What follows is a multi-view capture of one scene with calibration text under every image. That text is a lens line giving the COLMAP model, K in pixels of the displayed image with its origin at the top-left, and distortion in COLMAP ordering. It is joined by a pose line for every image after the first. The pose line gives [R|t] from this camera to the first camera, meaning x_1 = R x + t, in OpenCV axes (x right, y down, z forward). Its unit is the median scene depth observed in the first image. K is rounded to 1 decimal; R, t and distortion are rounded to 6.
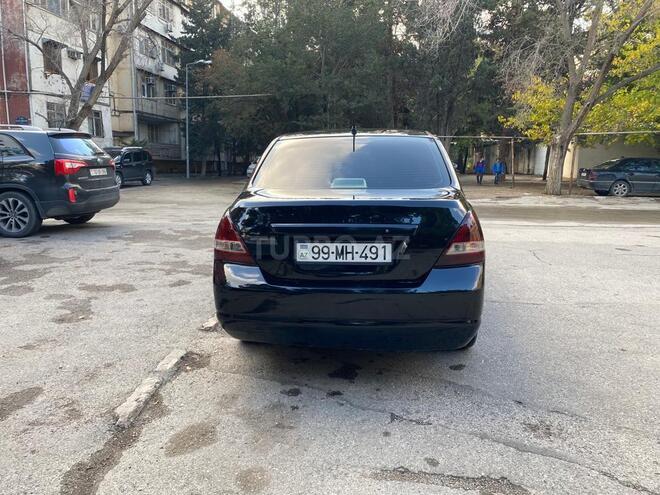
lens RADIAL K [[503.5, 0, 330.0], [0, 503.5, 247.5], [0, 0, 1]] dist [0.011806, -0.010194]
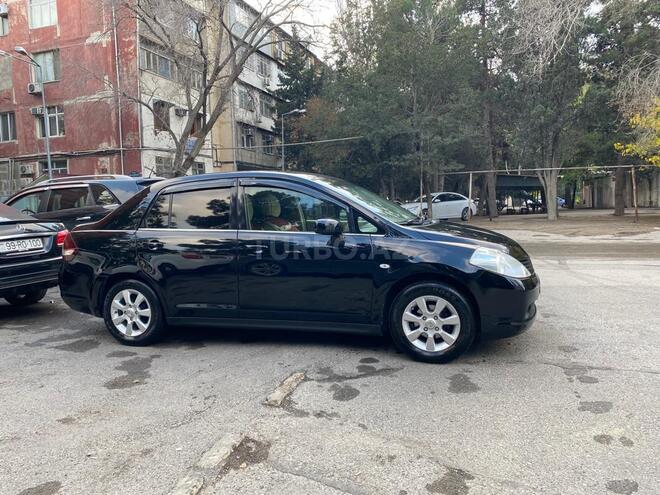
lens RADIAL K [[503.5, 0, 330.0], [0, 503.5, 247.5], [0, 0, 1]] dist [0.011806, -0.010194]
pose [[0.982215, -0.021513, -0.186524, 0.000475], [0.005892, 0.996457, -0.083902, -0.002931], [0.187668, 0.081310, 0.978861, 0.033962]]
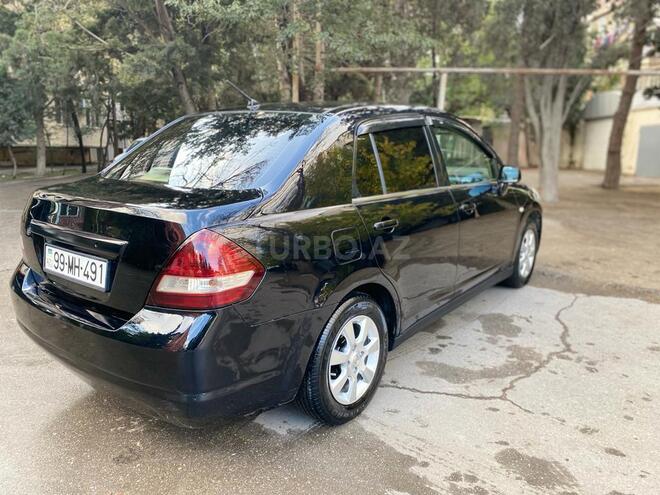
lens RADIAL K [[503.5, 0, 330.0], [0, 503.5, 247.5], [0, 0, 1]] dist [0.011806, -0.010194]
pose [[0.853246, 0.122610, -0.506891, 0.082985], [-0.099447, 0.992387, 0.072646, -0.012449], [0.511940, -0.011576, 0.858943, 0.060150]]
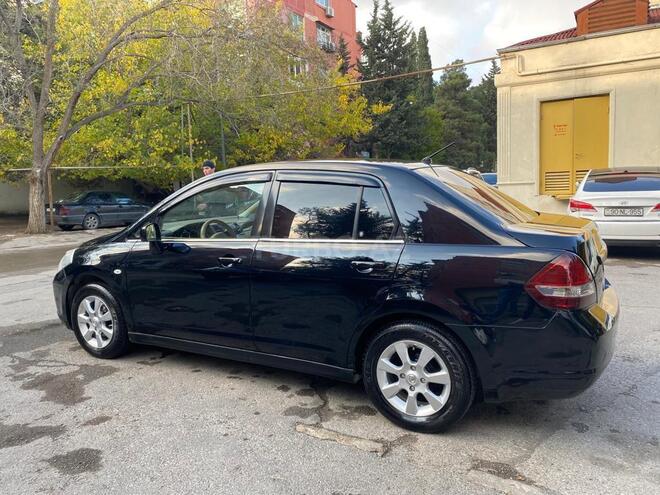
lens RADIAL K [[503.5, 0, 330.0], [0, 503.5, 247.5], [0, 0, 1]] dist [0.011806, -0.010194]
pose [[0.383747, -0.125961, 0.914807, -0.136466], [0.187005, 0.980727, 0.056592, -0.024265], [-0.904305, 0.149357, 0.399907, 0.122883]]
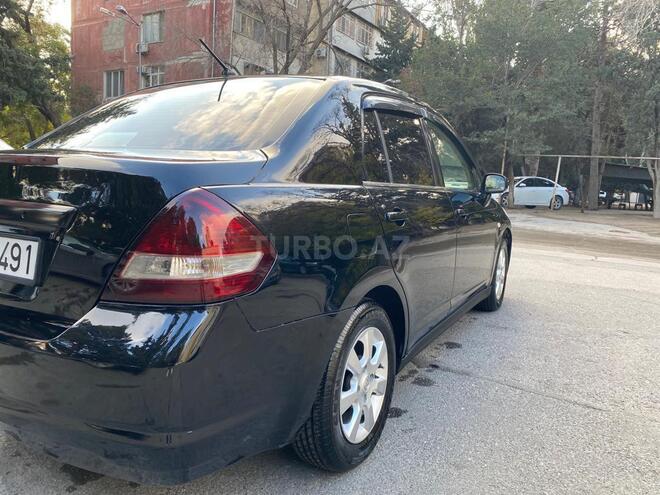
lens RADIAL K [[503.5, 0, 330.0], [0, 503.5, 247.5], [0, 0, 1]] dist [0.011806, -0.010194]
pose [[0.920351, 0.093502, -0.379753, 0.062741], [-0.111532, 0.993428, -0.025704, -0.002397], [0.374854, 0.066012, 0.924731, 0.071821]]
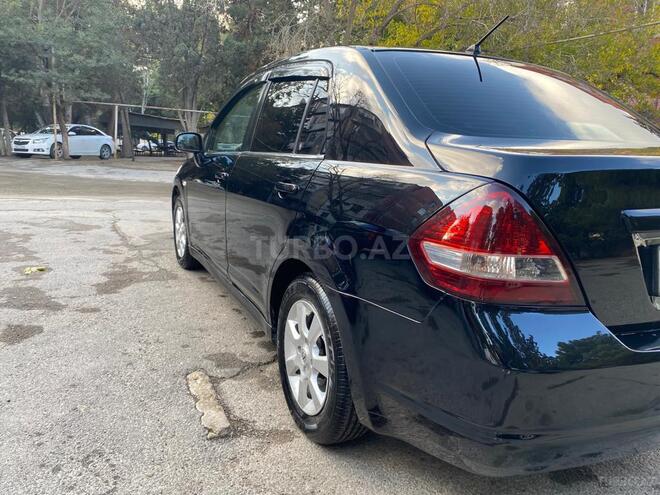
lens RADIAL K [[503.5, 0, 330.0], [0, 503.5, 247.5], [0, 0, 1]] dist [0.011806, -0.010194]
pose [[0.847659, -0.062647, 0.526830, -0.064839], [0.045286, 0.997924, 0.045801, -0.005415], [-0.528605, -0.014966, 0.848736, 0.087214]]
